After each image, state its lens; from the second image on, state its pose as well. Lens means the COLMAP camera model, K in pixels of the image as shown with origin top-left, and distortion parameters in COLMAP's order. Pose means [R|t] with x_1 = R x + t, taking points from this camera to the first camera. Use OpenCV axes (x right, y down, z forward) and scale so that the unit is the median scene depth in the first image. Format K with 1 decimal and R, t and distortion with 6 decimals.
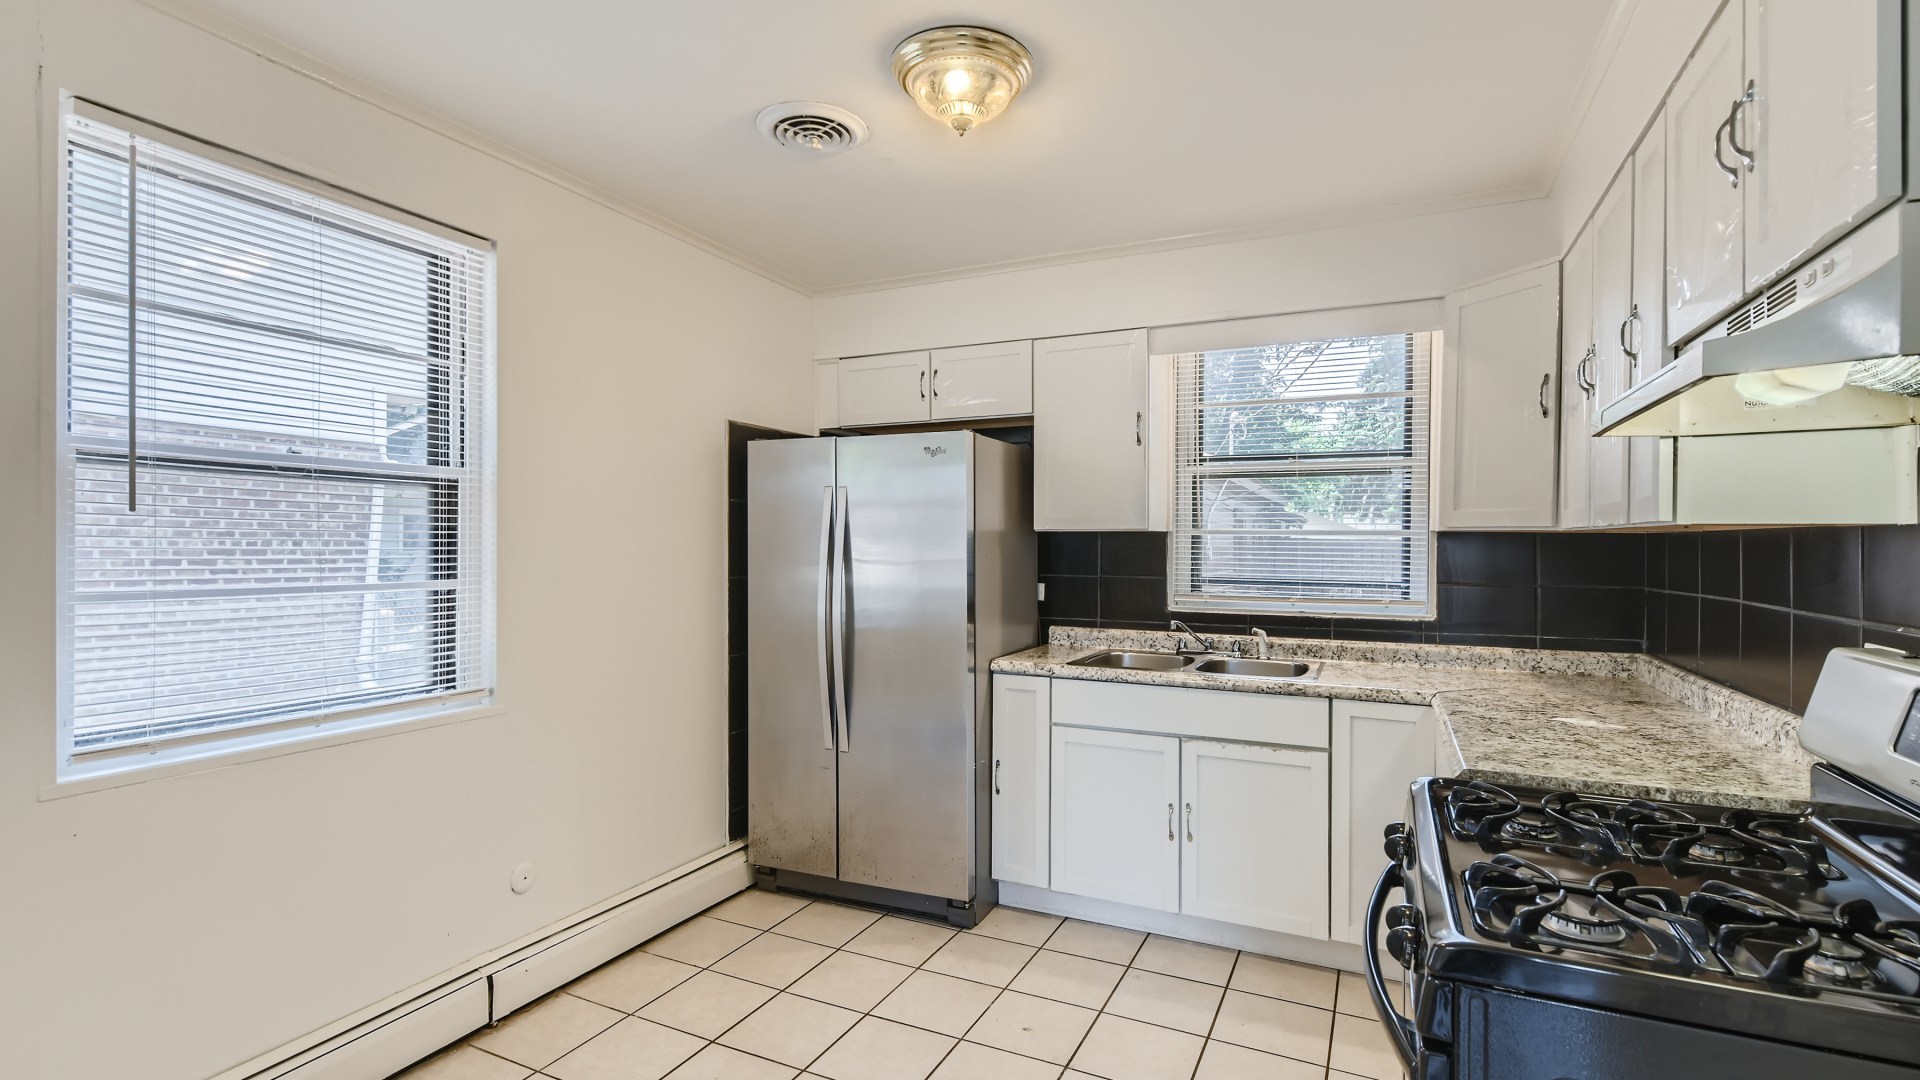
lens RADIAL K [[874.1, 0, 960.0], [0, 874.1, 540.0], [0, 0, 1]] dist [0.025572, -0.013661]
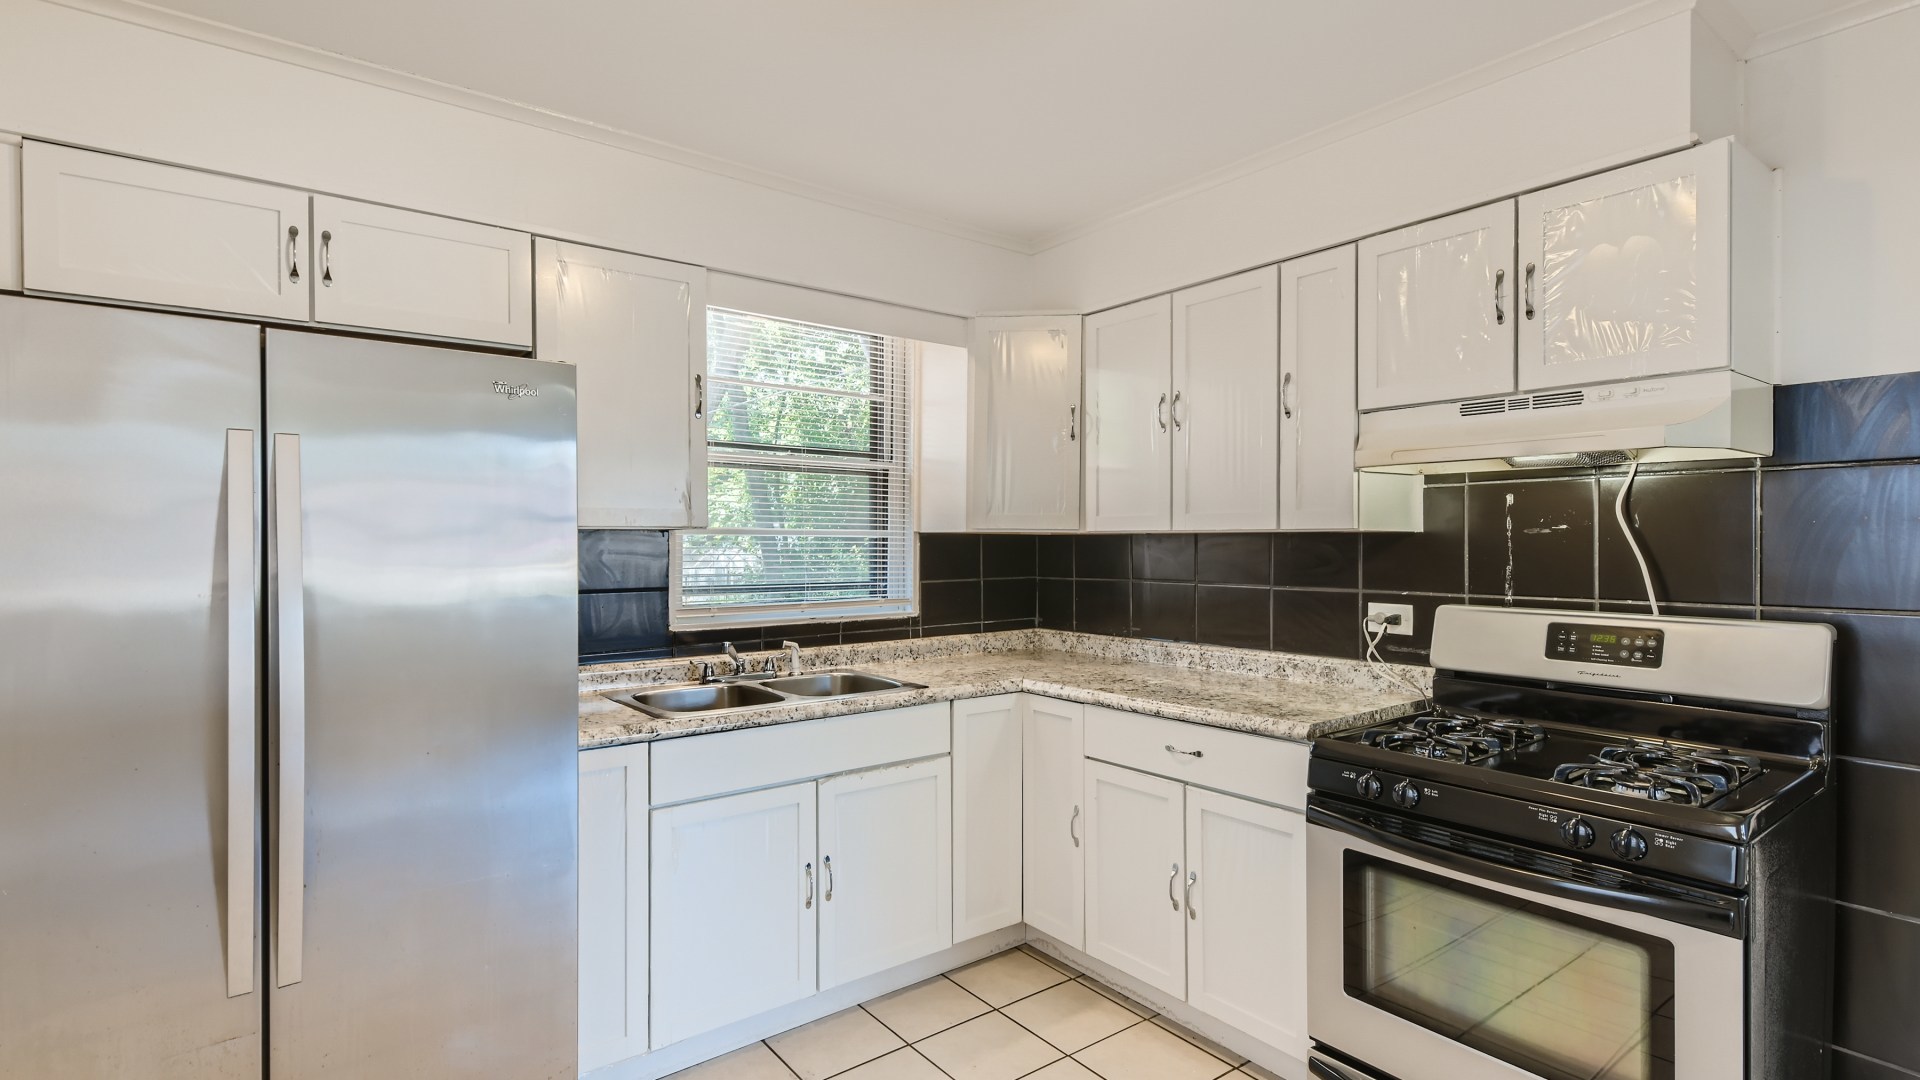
lens RADIAL K [[913.9, 0, 970.3], [0, 913.9, 537.8], [0, 0, 1]] dist [0.002333, 0.000309]
pose [[0.449613, -0.000893, 0.893223, -0.408390], [0.001858, 0.999998, 0.000064, -0.002693], [-0.893221, 0.001631, 0.449614, 0.433205]]
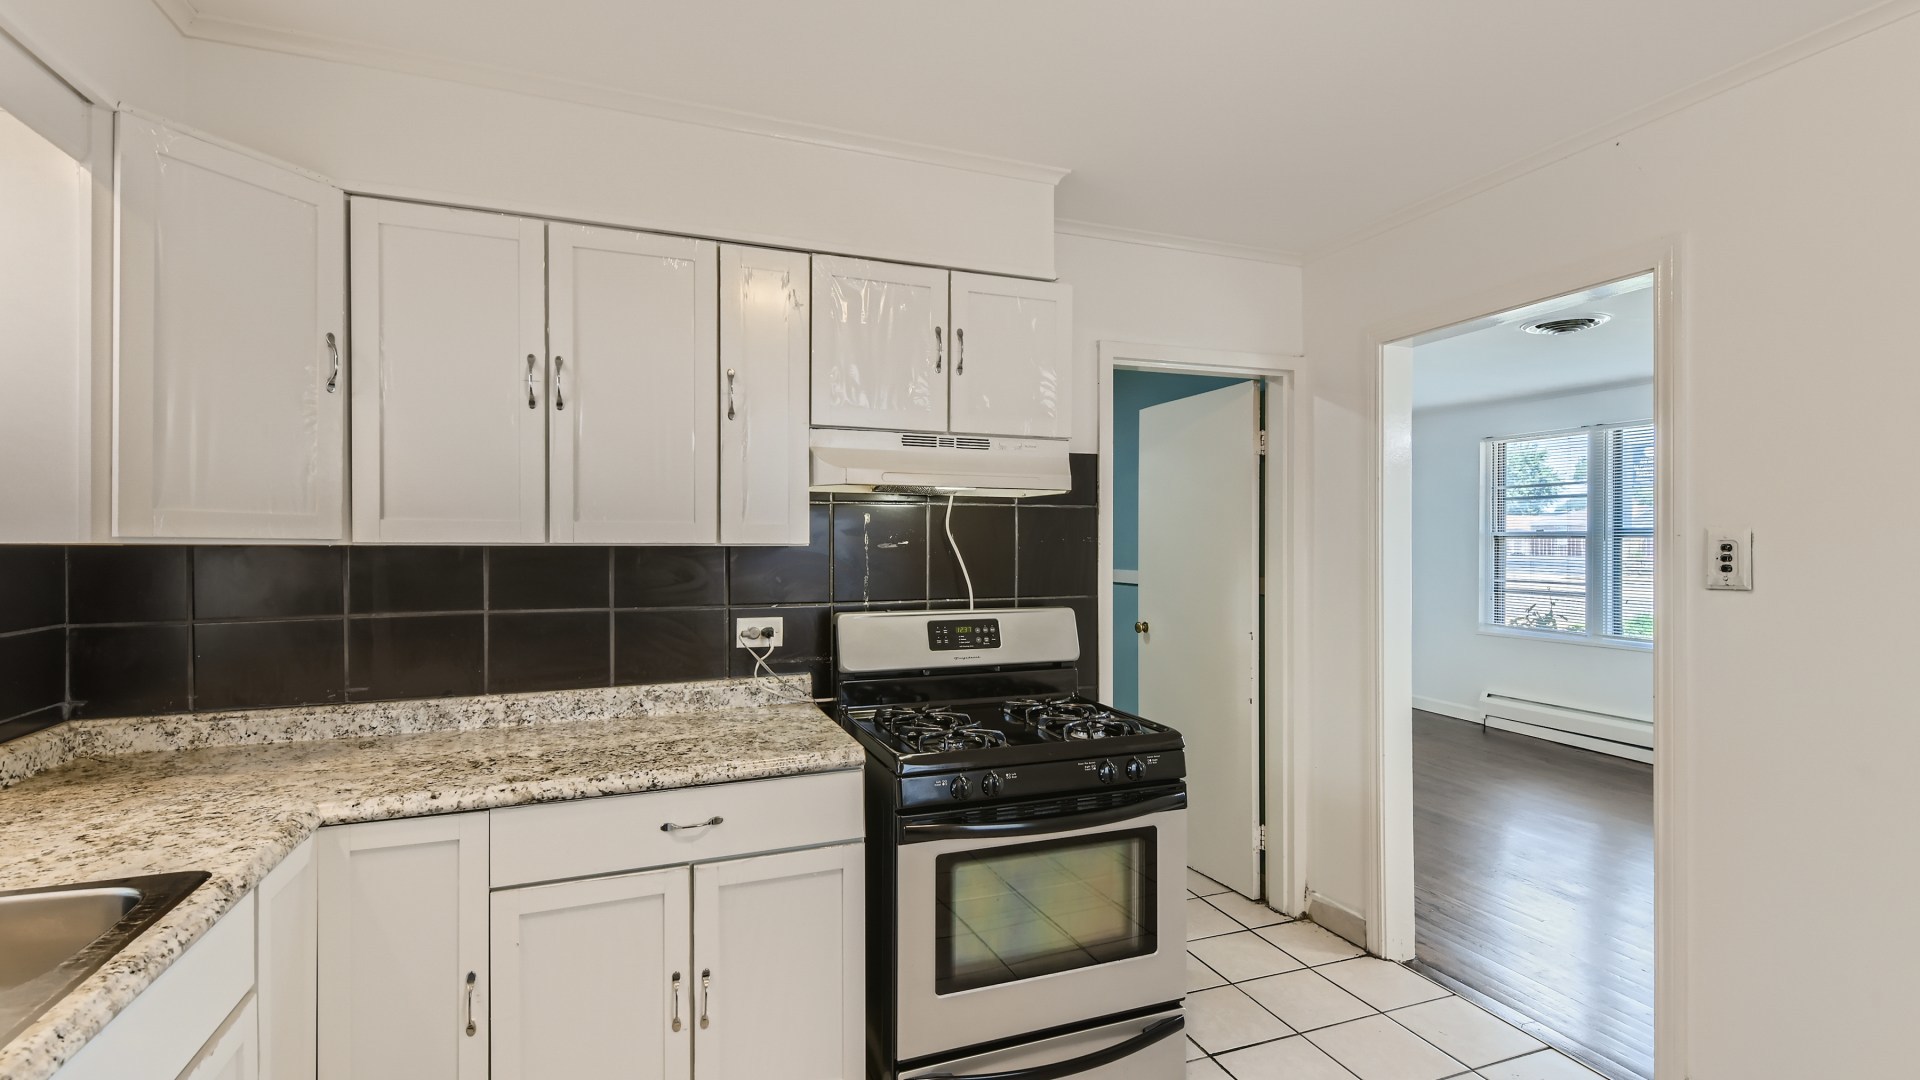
lens RADIAL K [[874.1, 0, 960.0], [0, 874.1, 540.0], [0, 0, 1]] dist [0.025572, -0.013661]
pose [[-0.730317, -0.002433, 0.683104, -0.175627], [-0.004541, 0.999989, -0.001294, -0.012102], [-0.683093, -0.004047, -0.730320, 0.914559]]
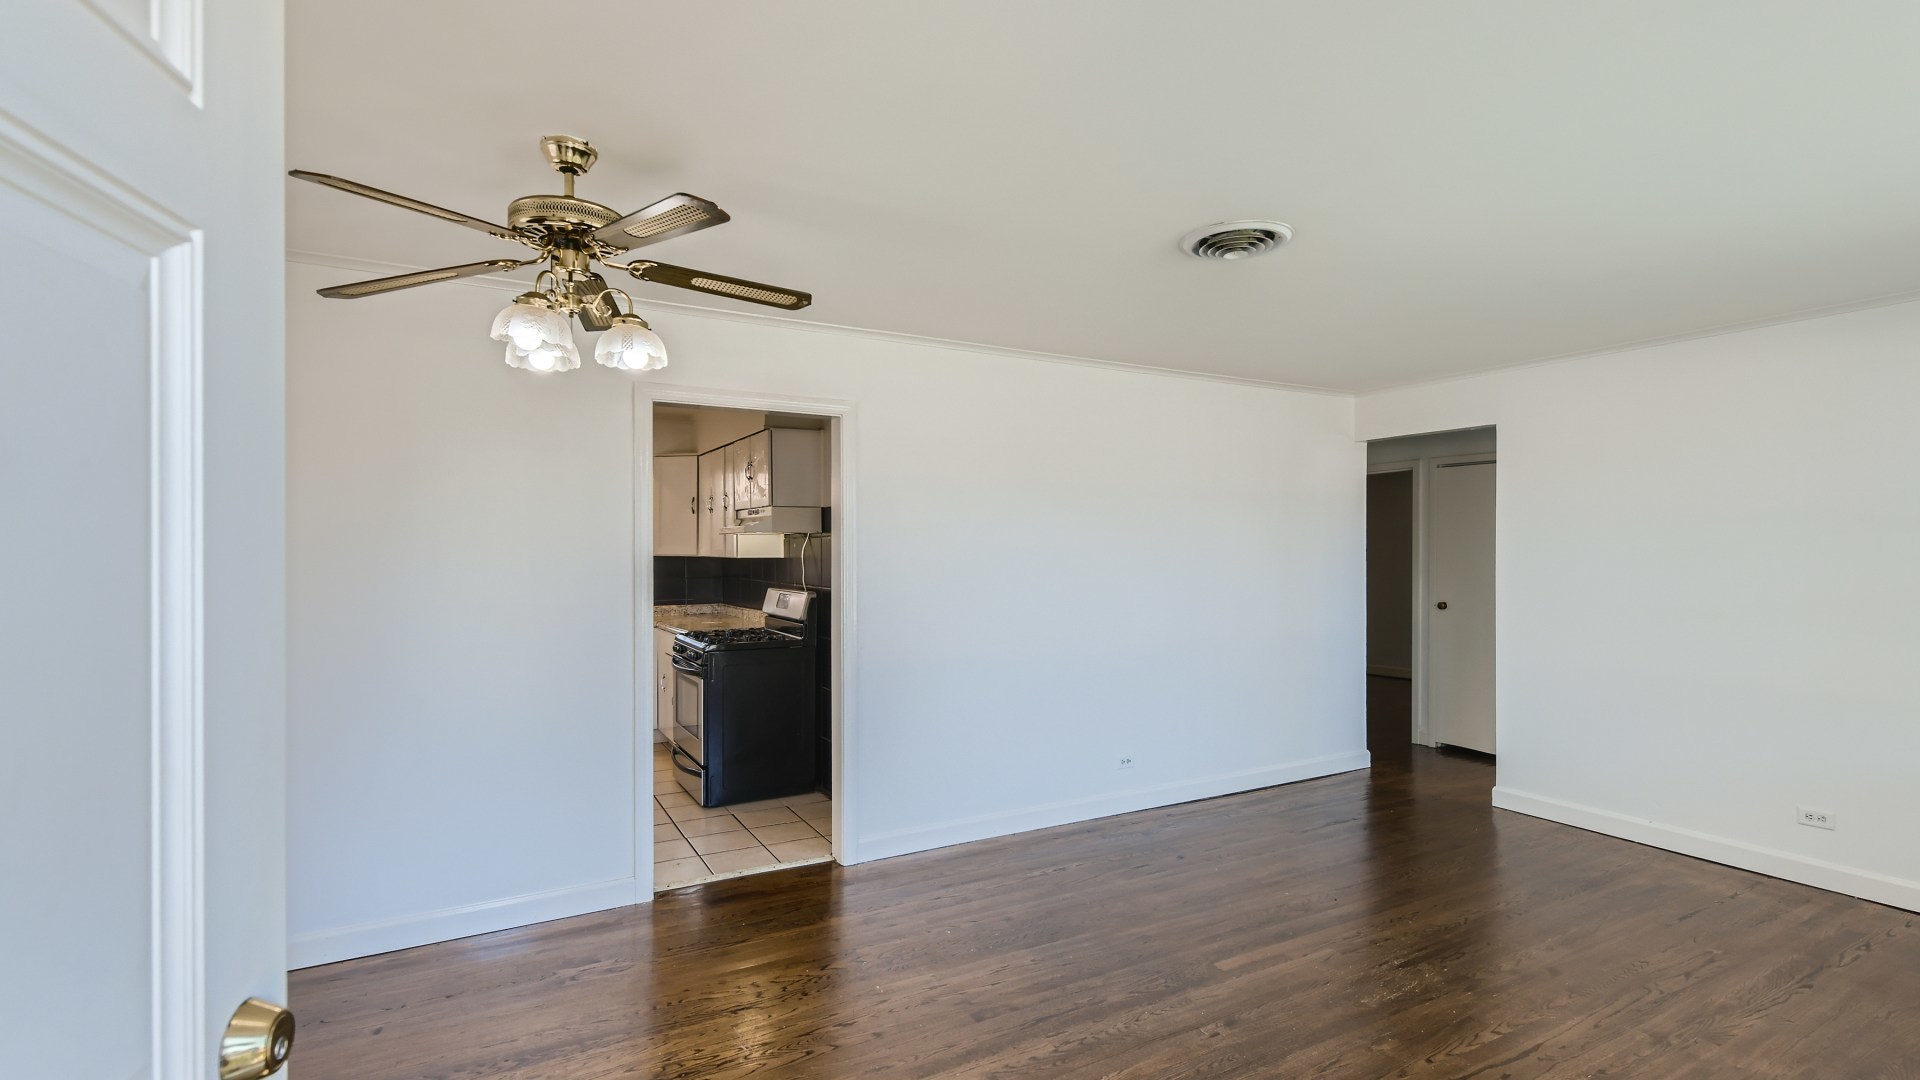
lens RADIAL K [[880.0, 0, 971.6], [0, 880.0, 557.3], [0, 0, 1]] dist [0.025774, -0.013246]
pose [[0.566684, -0.014822, 0.823802, -0.805707], [0.005015, 0.999882, 0.014540, -0.033045], [-0.823920, -0.004109, 0.566691, -0.913935]]
